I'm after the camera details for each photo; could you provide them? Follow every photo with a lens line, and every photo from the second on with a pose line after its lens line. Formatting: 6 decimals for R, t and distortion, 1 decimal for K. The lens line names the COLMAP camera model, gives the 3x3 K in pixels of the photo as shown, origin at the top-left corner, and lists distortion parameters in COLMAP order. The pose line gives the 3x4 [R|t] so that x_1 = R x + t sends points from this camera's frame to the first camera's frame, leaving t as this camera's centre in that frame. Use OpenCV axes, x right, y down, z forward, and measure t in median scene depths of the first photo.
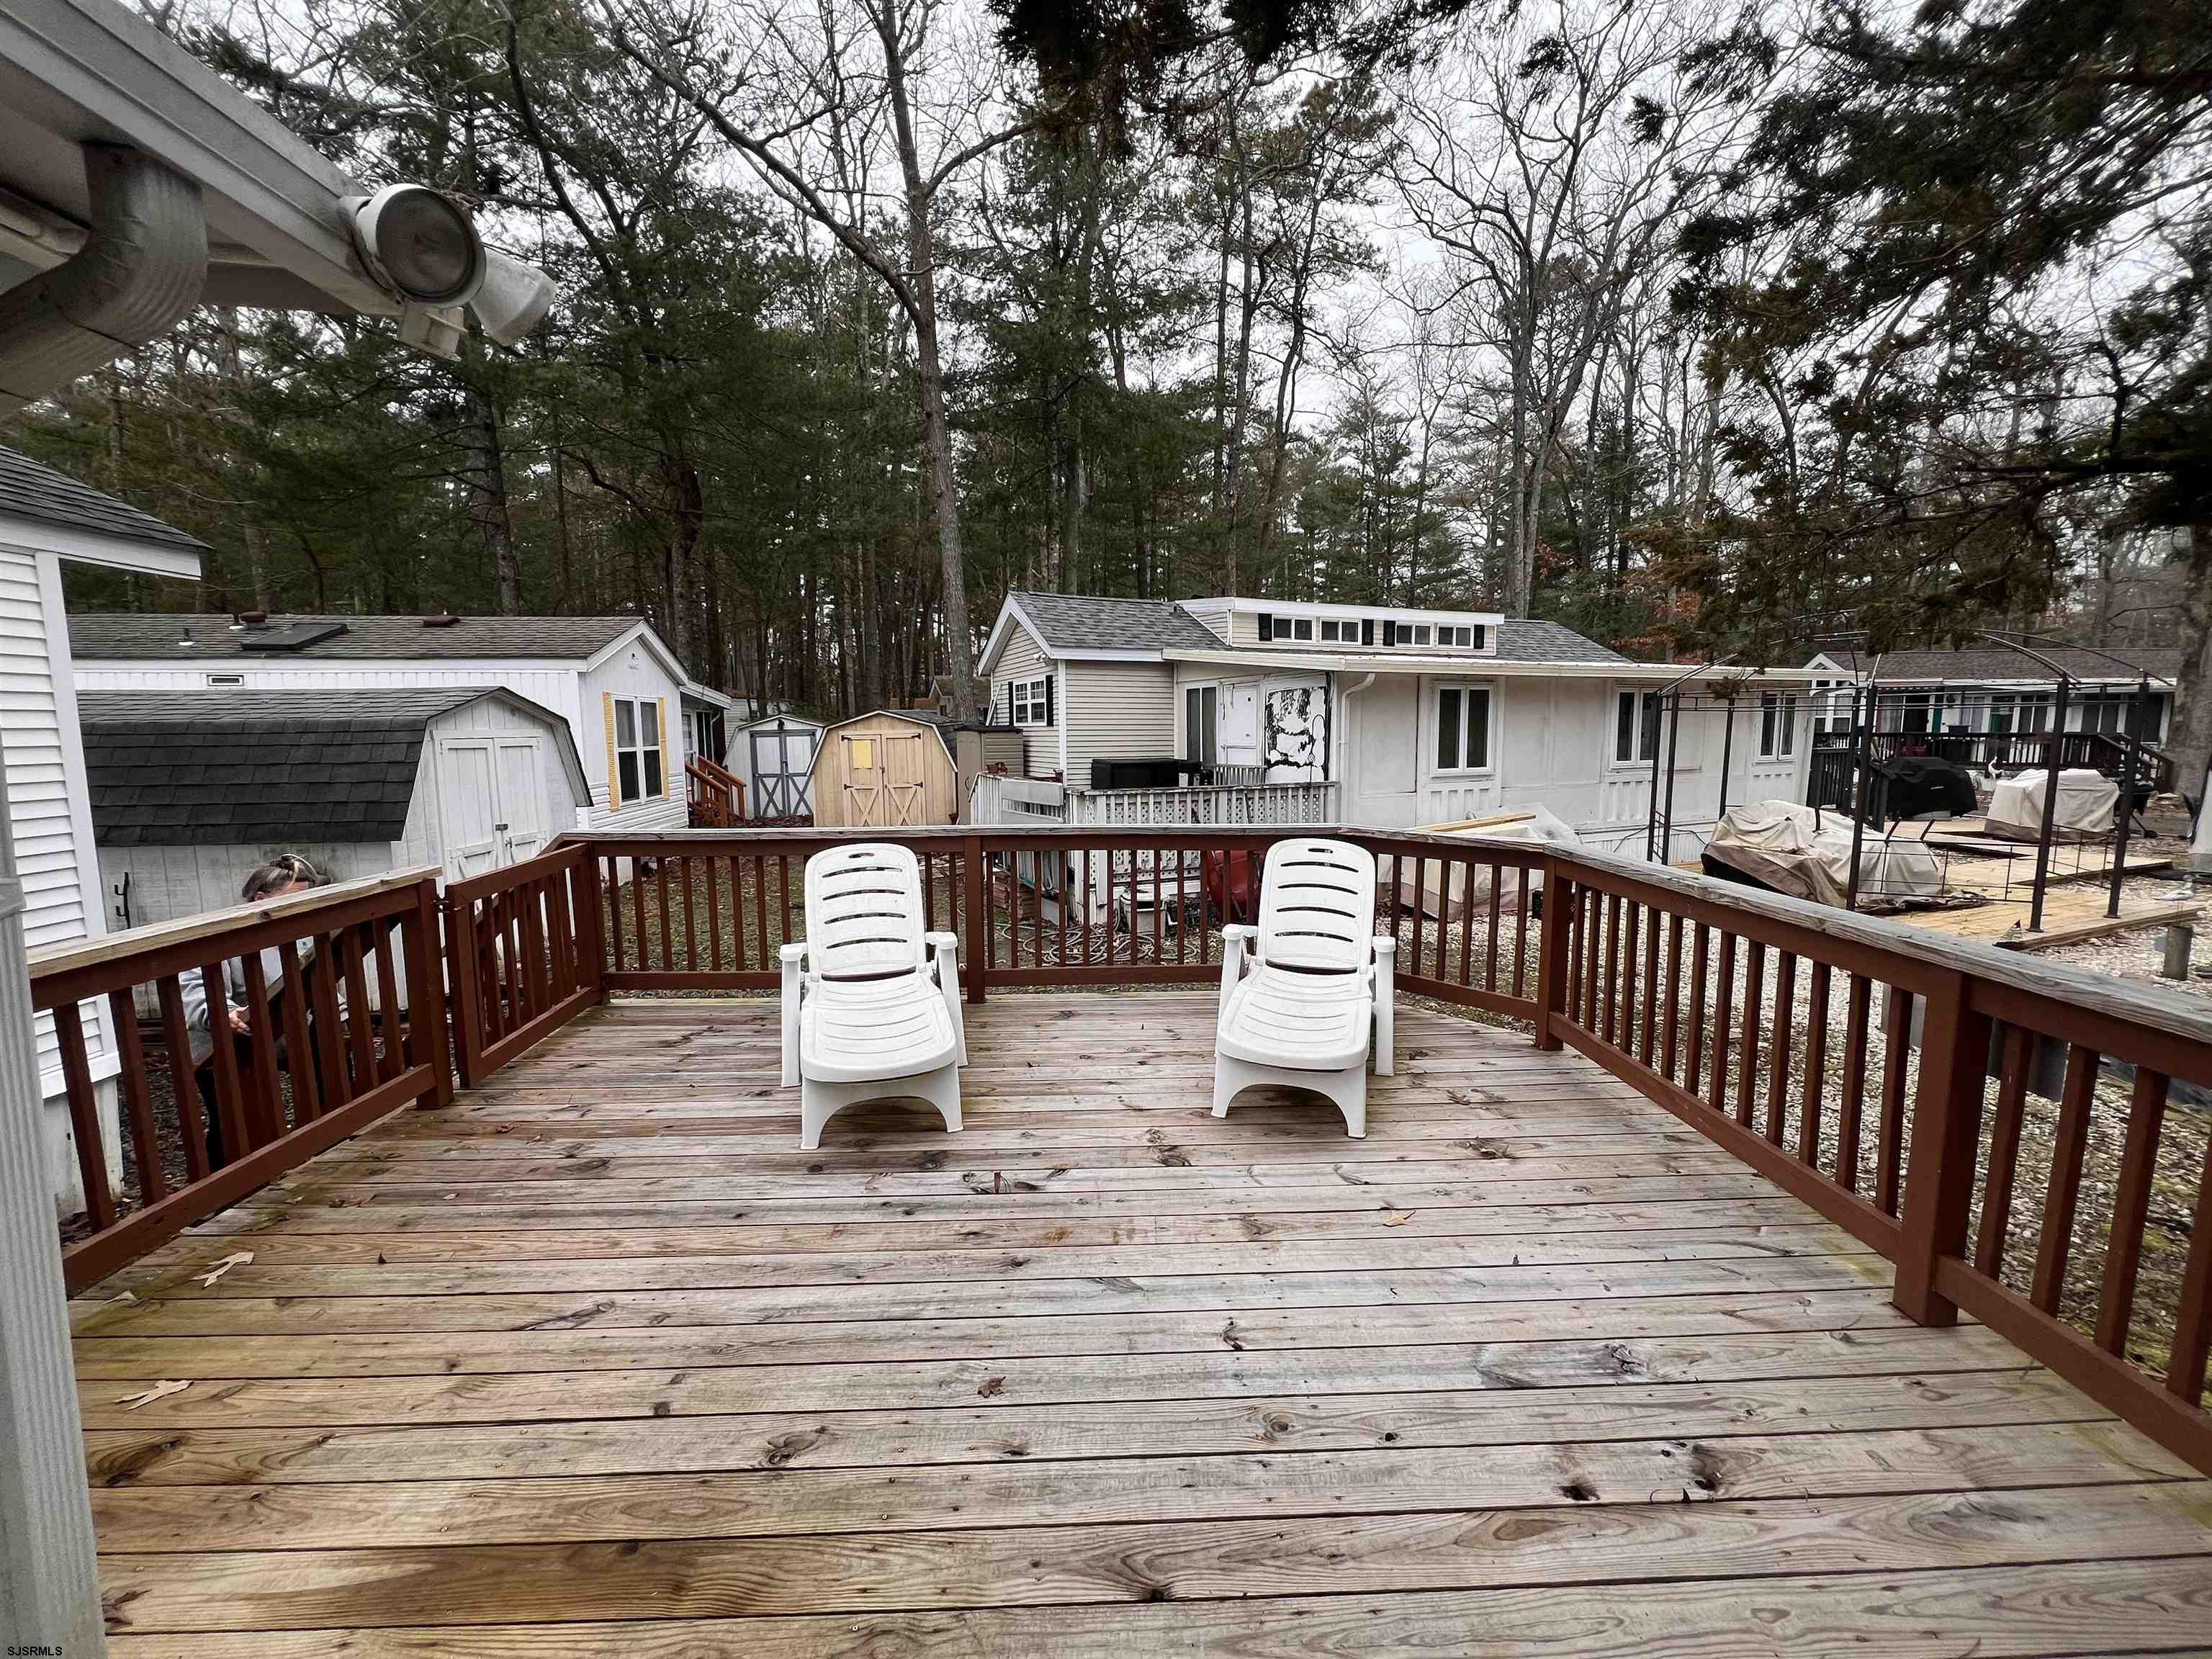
lens RADIAL K [[881.4, 0, 1106.6], [0, 881.4, 826.1], [0, 0, 1]] dist [-0.001780, -0.000127]
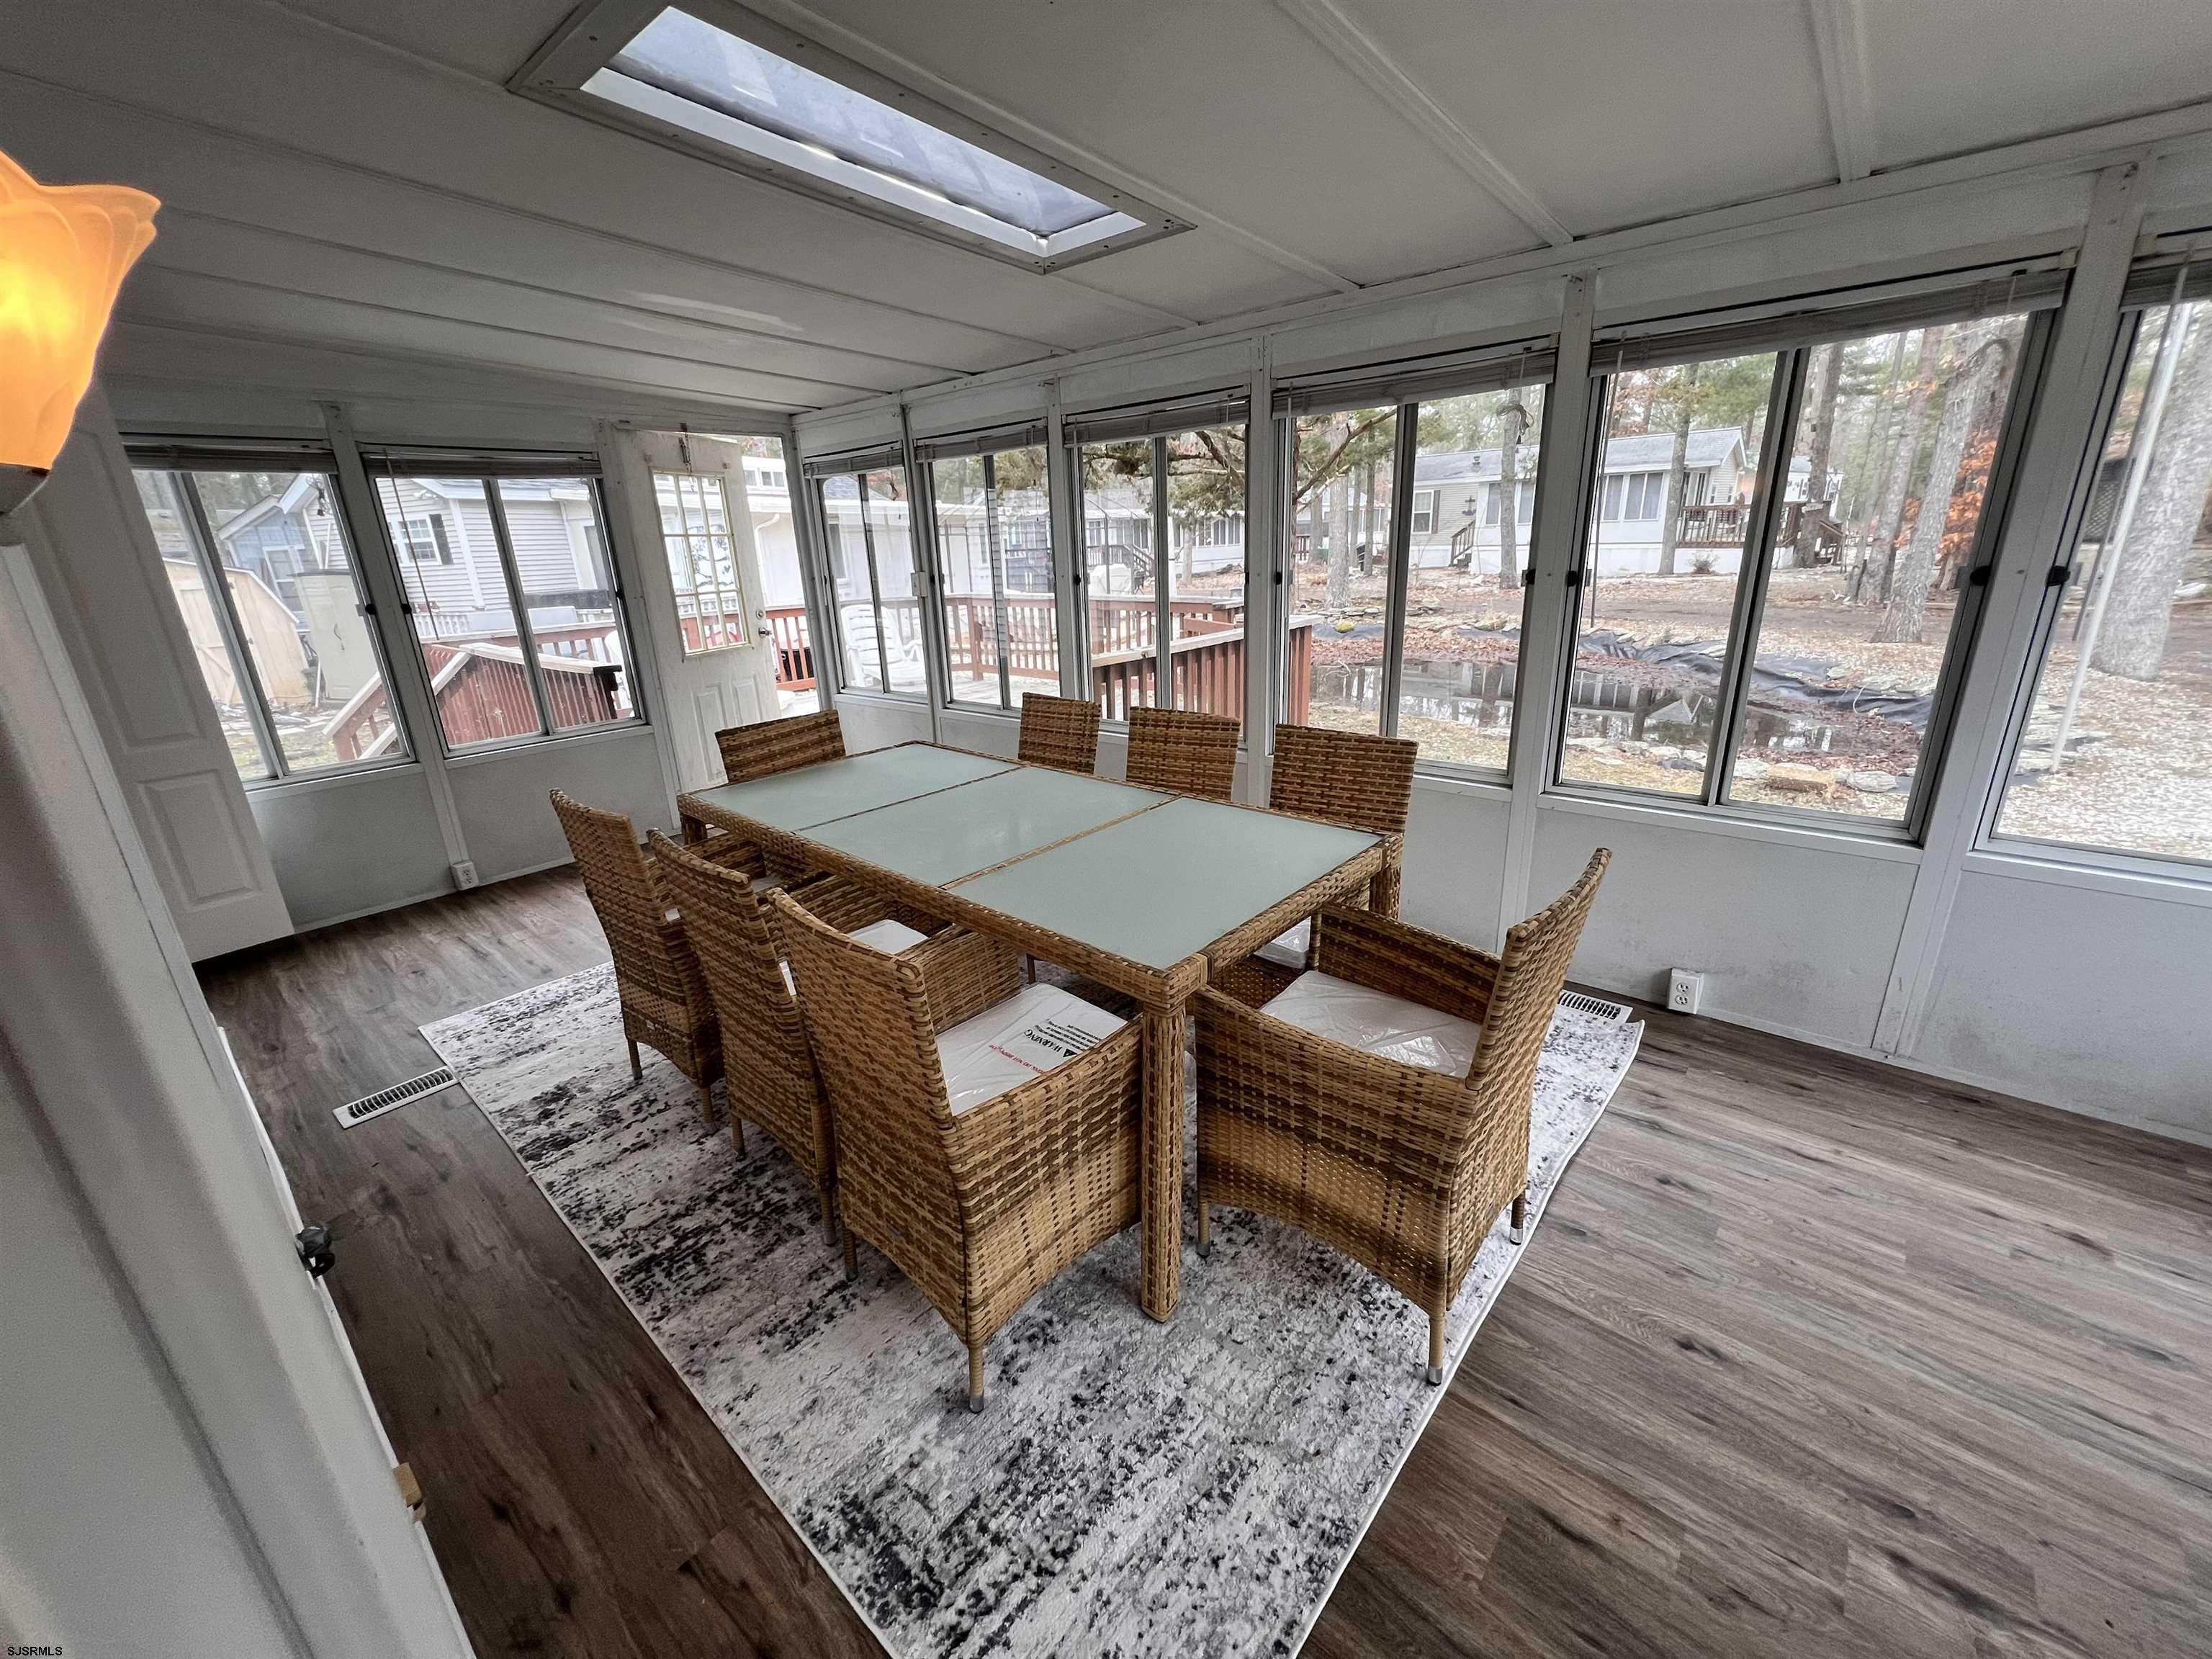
lens RADIAL K [[881.4, 0, 1106.6], [0, 881.4, 826.1], [0, 0, 1]] dist [-0.001780, -0.000127]
pose [[0.681237, -0.249074, 0.688388, -0.569043], [0.120182, 0.965633, 0.230454, 0.067581], [-0.722130, -0.074262, 0.687760, -0.530827]]
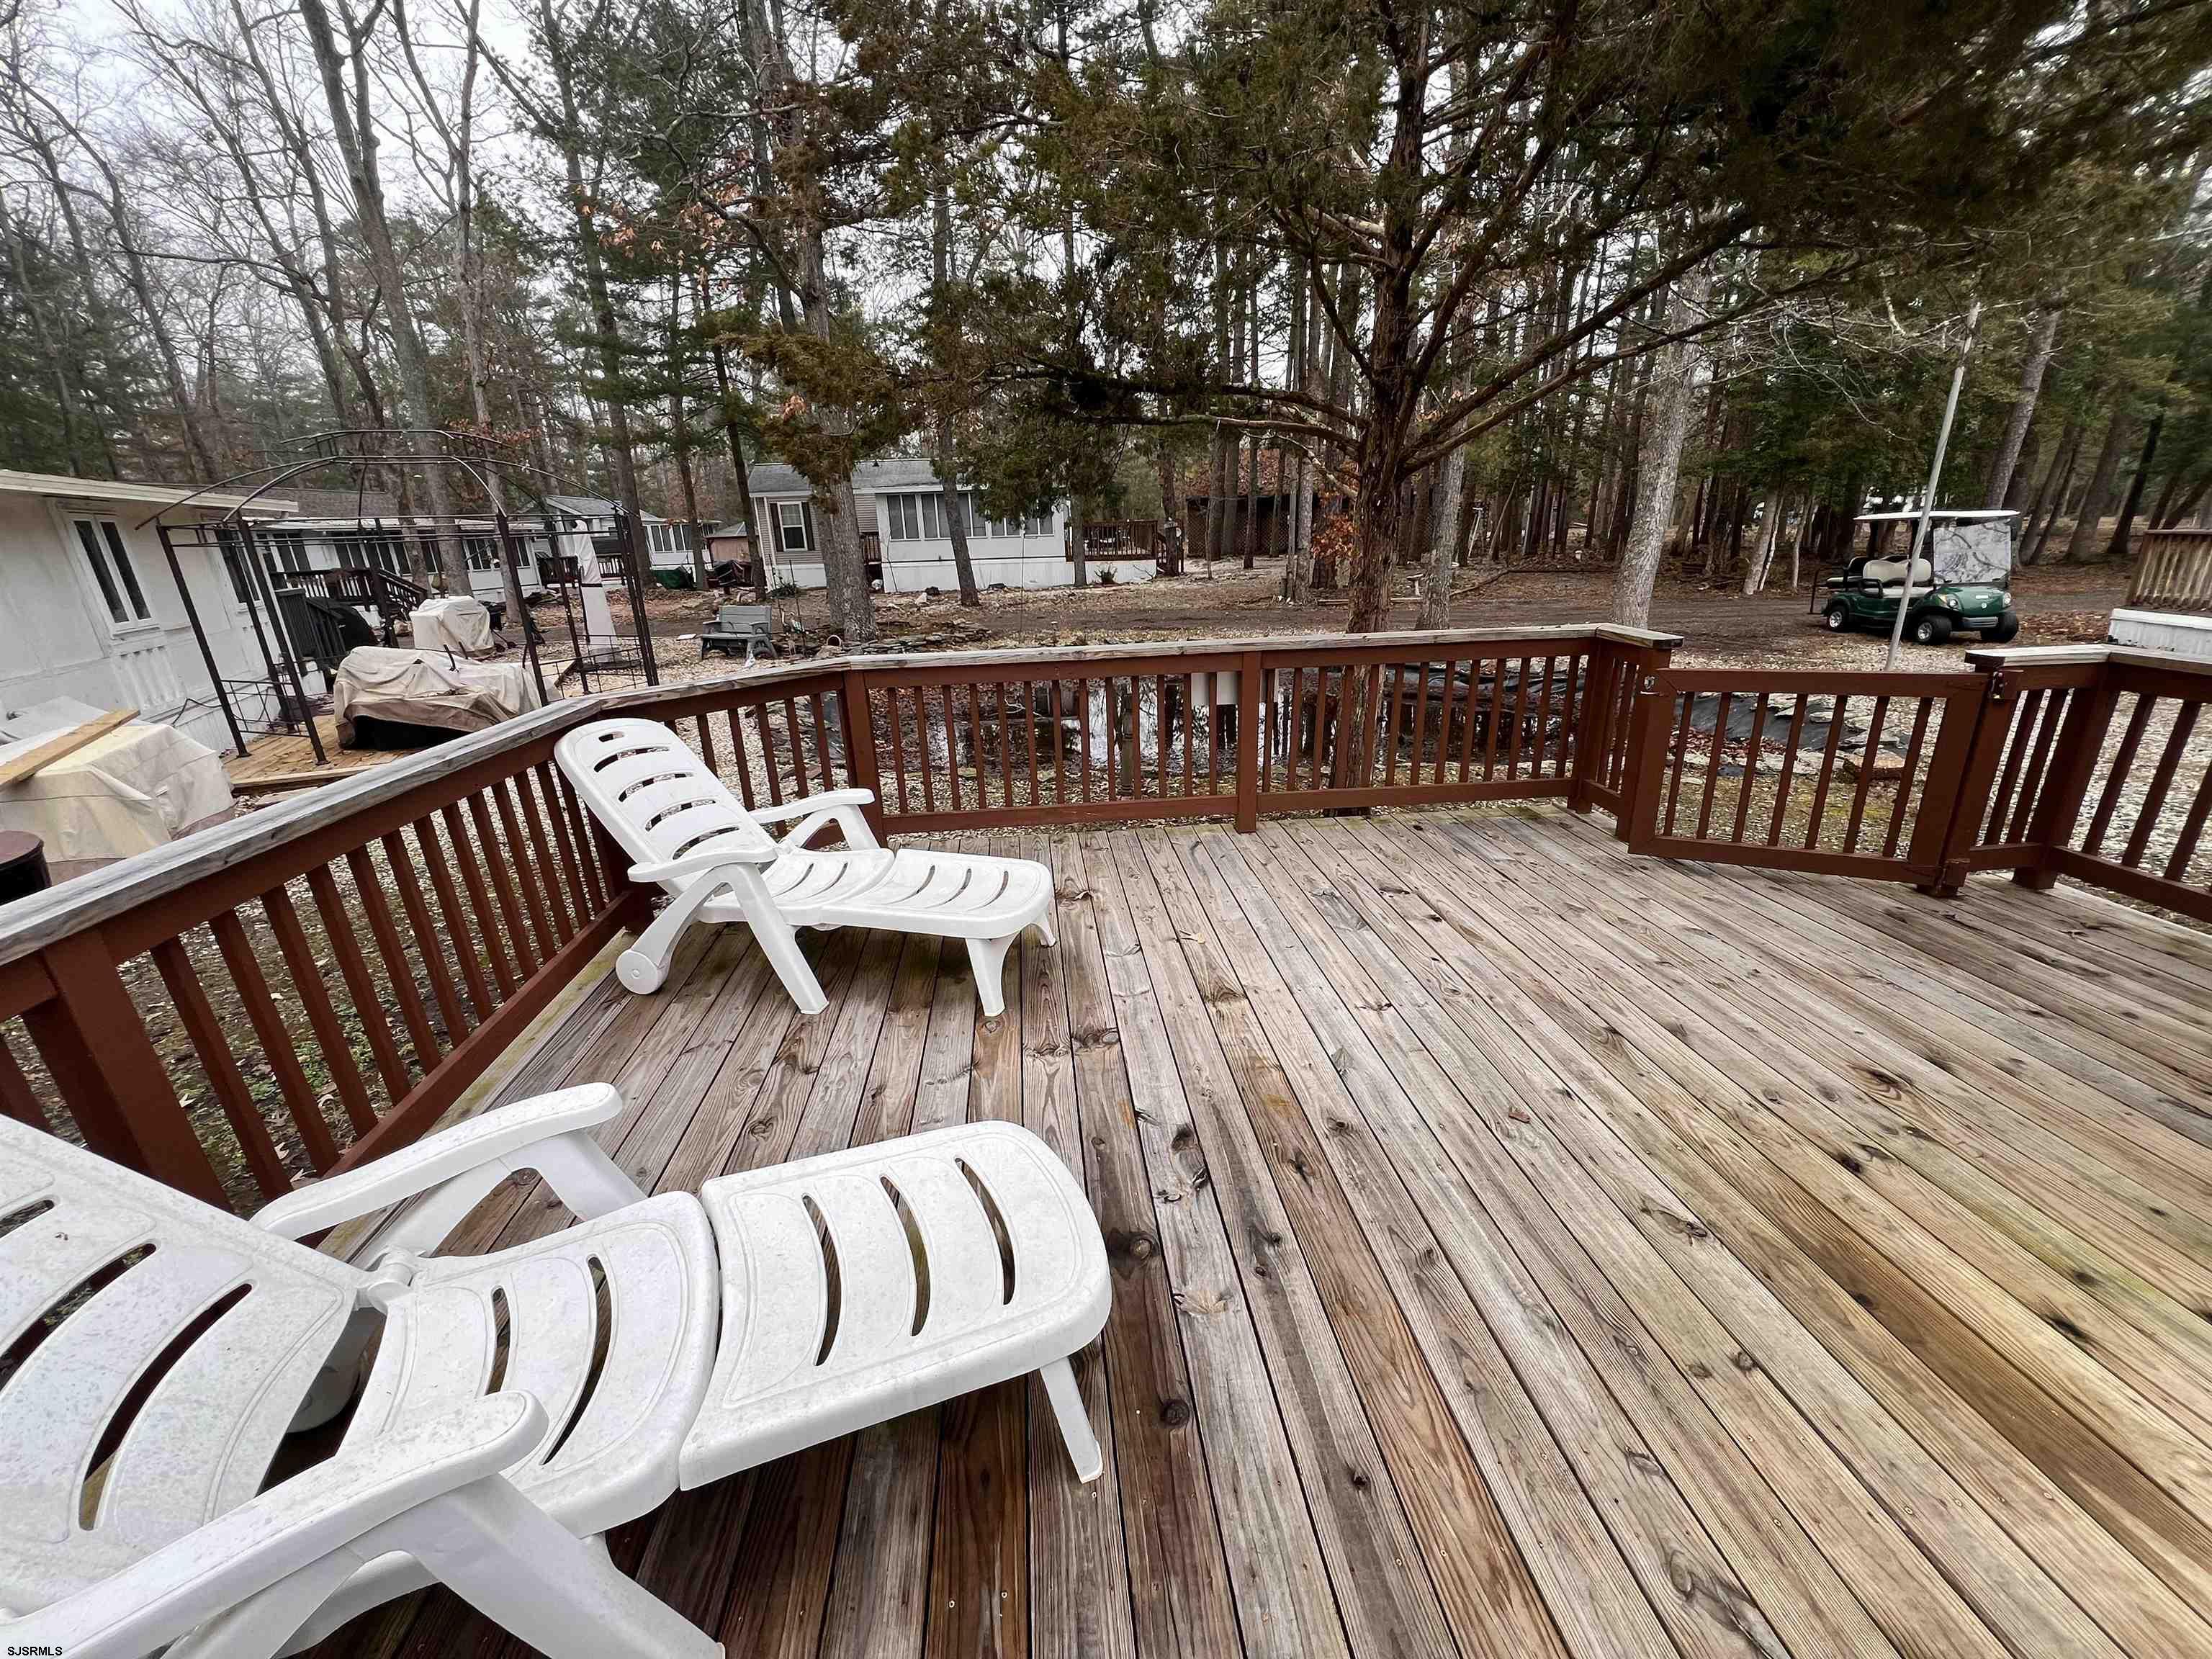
lens RADIAL K [[881.4, 0, 1106.6], [0, 881.4, 826.1], [0, 0, 1]] dist [-0.001780, -0.000127]
pose [[-0.061739, -0.314094, 0.947382, -0.271230], [0.150803, 0.935361, 0.319936, -0.041225], [-0.986634, 0.162620, -0.010382, 0.376102]]
